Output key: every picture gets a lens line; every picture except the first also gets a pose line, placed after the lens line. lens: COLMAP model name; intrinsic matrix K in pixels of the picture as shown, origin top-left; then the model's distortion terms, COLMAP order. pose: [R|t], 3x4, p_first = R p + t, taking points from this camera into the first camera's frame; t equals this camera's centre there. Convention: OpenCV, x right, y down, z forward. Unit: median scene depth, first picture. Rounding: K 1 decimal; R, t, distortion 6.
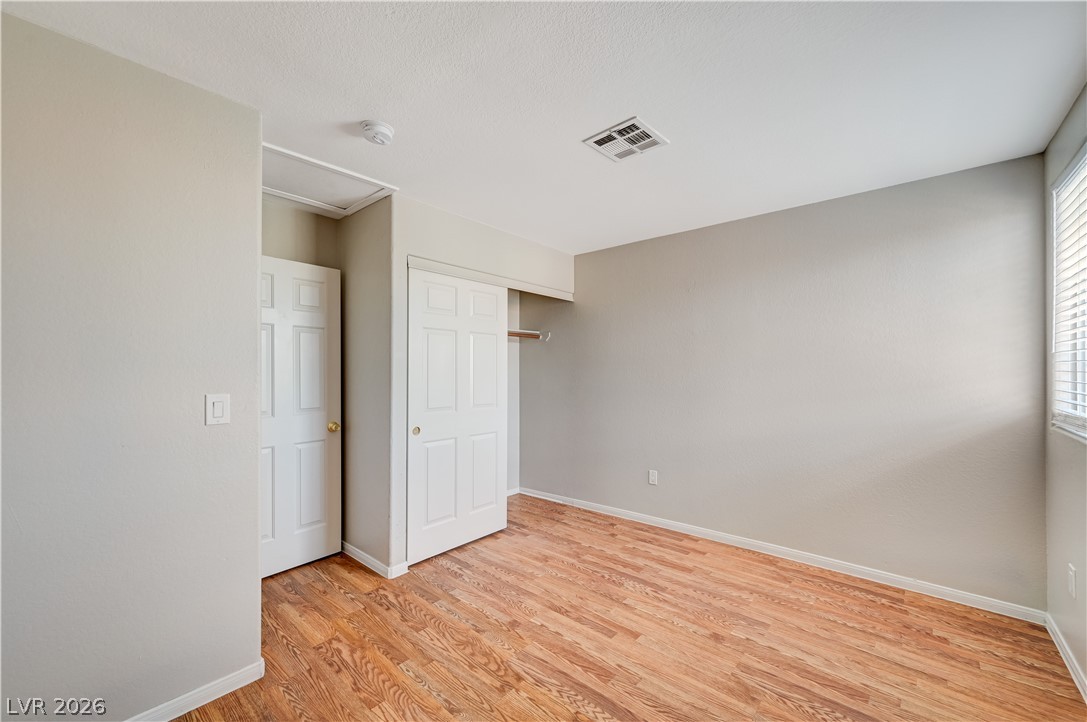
lens RADIAL K [[433.9, 0, 537.7], [0, 433.9, 365.0], [0, 0, 1]] dist [0.003586, -0.000722]
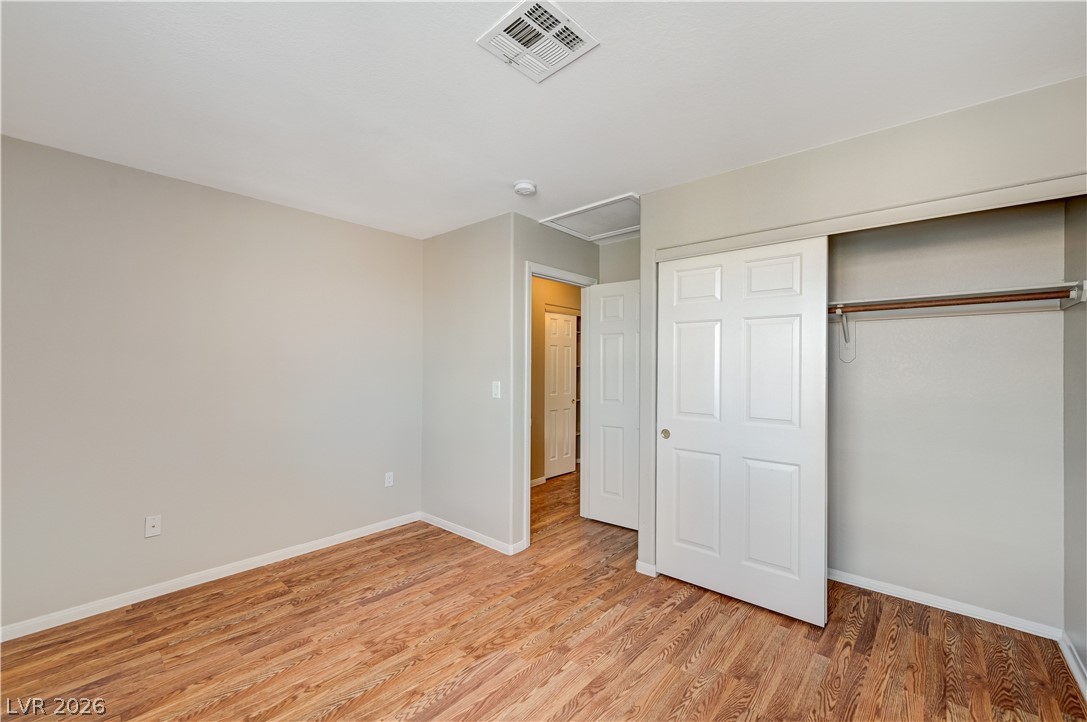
lens RADIAL K [[433.9, 0, 548.0], [0, 433.9, 361.4], [0, 0, 1]] dist [0.003586, -0.000722]
pose [[0.007438, -0.012068, -0.999900, 0.746963], [0.008724, 0.999890, -0.012003, 0.004818], [0.999934, -0.008634, 0.007542, 0.841130]]
